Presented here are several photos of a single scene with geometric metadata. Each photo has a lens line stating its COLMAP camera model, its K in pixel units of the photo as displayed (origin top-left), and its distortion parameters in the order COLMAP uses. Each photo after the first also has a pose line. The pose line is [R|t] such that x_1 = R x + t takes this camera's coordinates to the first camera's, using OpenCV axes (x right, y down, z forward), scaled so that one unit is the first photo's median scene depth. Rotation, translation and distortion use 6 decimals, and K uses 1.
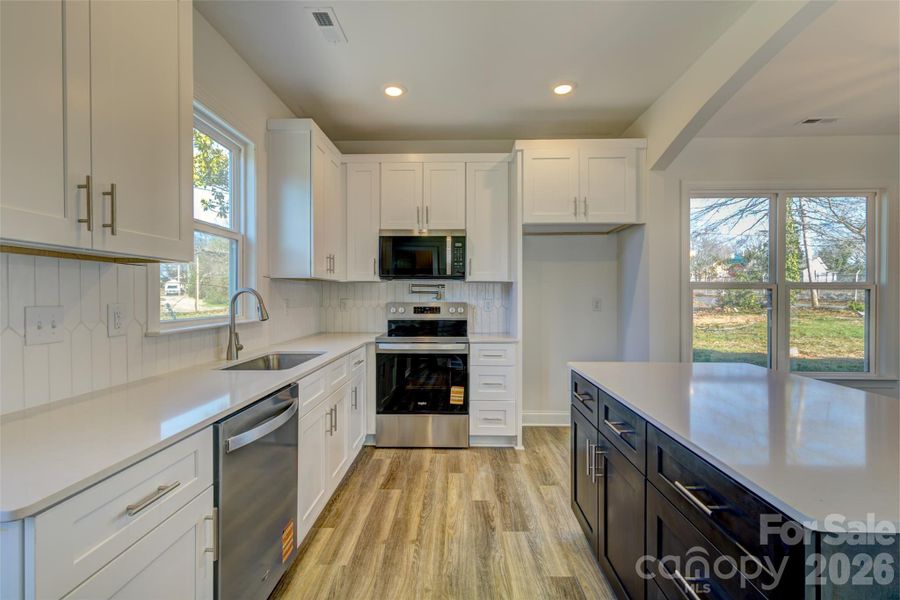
lens RADIAL K [[413.8, 0, 446.1], [0, 413.8, 297.2], [0, 0, 1]] dist [0.003938, 0.000565]
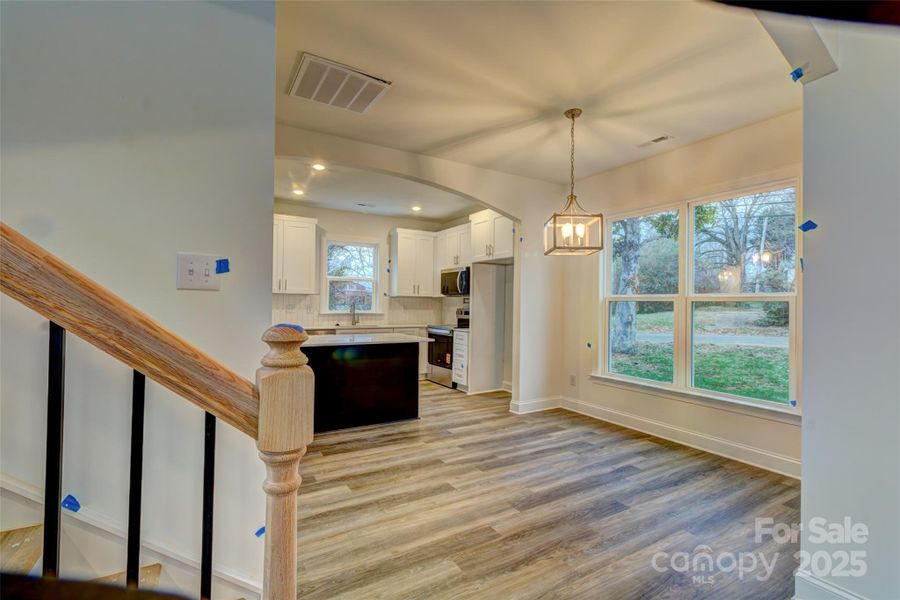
lens RADIAL K [[413.8, 0, 450.5], [0, 413.8, 300.4], [0, 0, 1]] dist [0.003938, 0.000565]
pose [[0.539787, -0.001779, -0.841799, 1.569197], [-0.014875, 0.999821, -0.011651, -0.000645], [0.841670, 0.018811, 0.539665, 0.004765]]
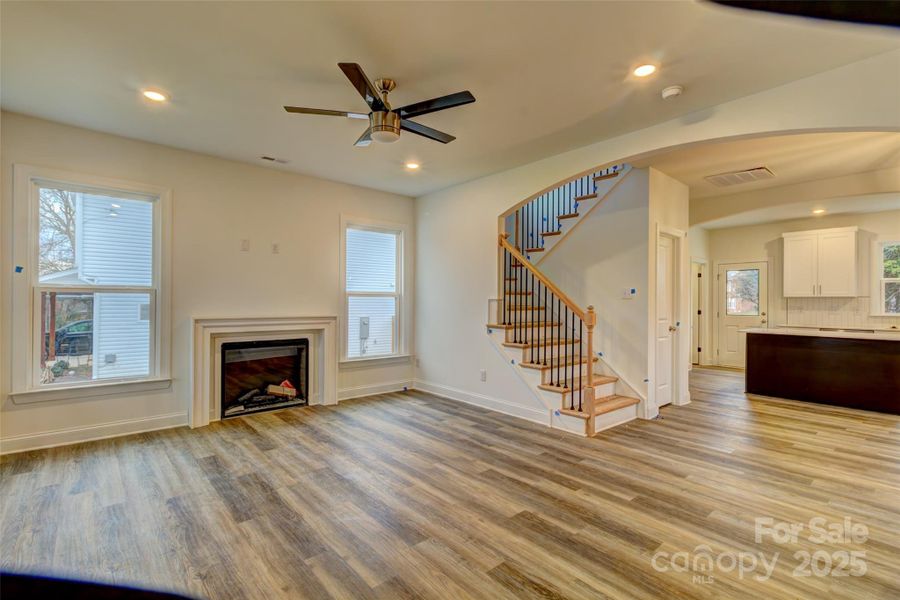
lens RADIAL K [[413.8, 0, 451.6], [0, 413.8, 299.9], [0, 0, 1]] dist [0.003938, 0.000565]
pose [[-0.733611, -0.009560, -0.679502, 2.445887], [-0.011668, 0.999931, -0.001471, -0.001163], [0.679469, 0.006849, -0.733672, 0.633975]]
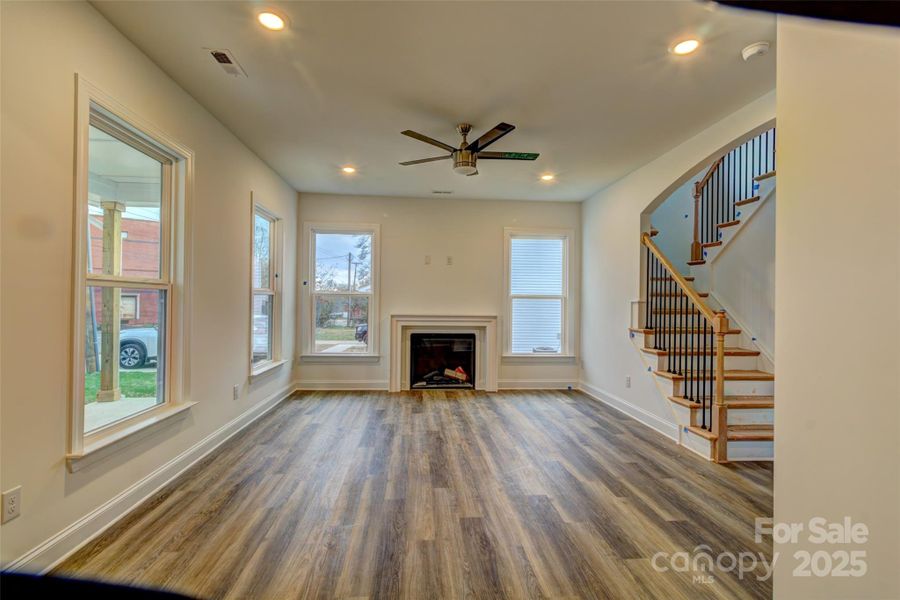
lens RADIAL K [[413.8, 0, 451.3], [0, 413.8, 301.2], [0, 0, 1]] dist [0.003938, 0.000565]
pose [[-0.993514, -0.014216, -0.112818, 2.121114], [-0.014565, 0.999891, 0.002264, -0.002653], [0.112773, 0.003892, -0.993613, 0.958097]]
